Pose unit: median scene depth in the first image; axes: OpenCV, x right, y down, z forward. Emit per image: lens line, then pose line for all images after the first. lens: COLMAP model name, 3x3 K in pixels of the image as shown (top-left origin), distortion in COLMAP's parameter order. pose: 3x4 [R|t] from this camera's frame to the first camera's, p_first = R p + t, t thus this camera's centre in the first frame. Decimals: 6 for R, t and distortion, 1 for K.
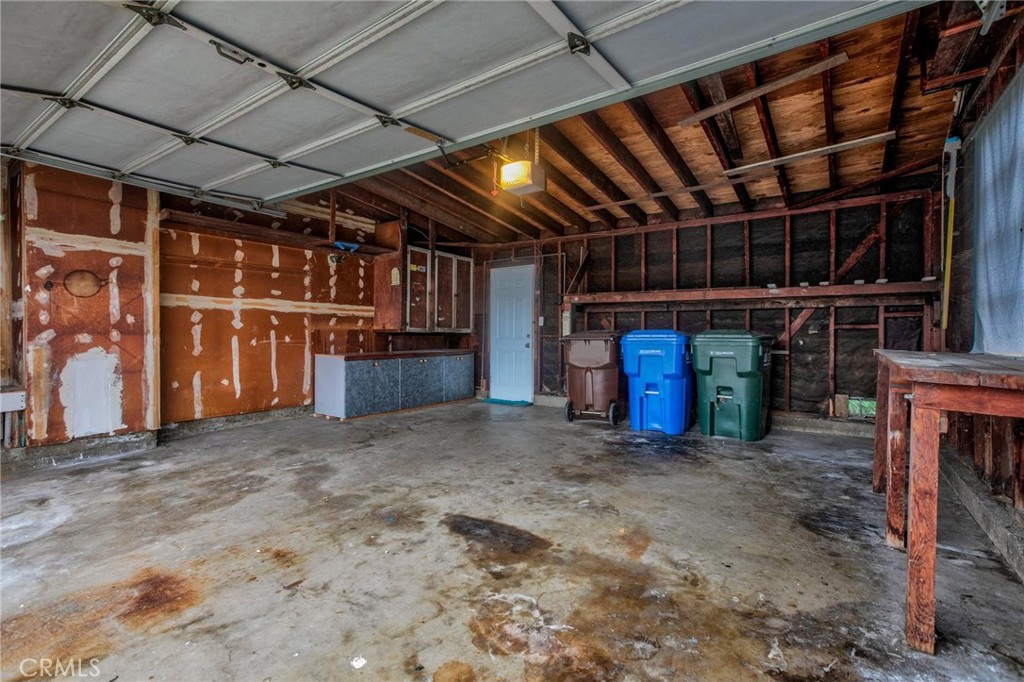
lens RADIAL K [[469.0, 0, 513.4], [0, 469.0, 336.5], [0, 0, 1]] dist [-0.016627, 0.013008]
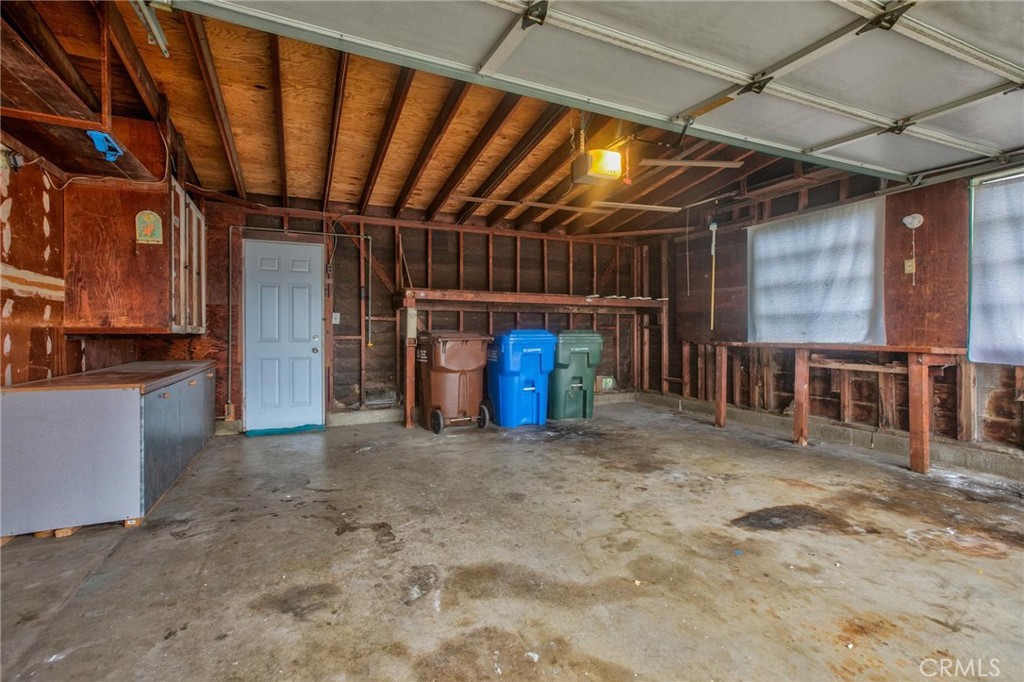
lens RADIAL K [[469.0, 0, 505.0], [0, 469.0, 336.0], [0, 0, 1]] dist [-0.016627, 0.013008]
pose [[0.506687, -0.009663, 0.862076, -1.119092], [0.010787, 0.999930, 0.004867, -0.009263], [-0.862062, 0.006833, 0.506756, 0.867602]]
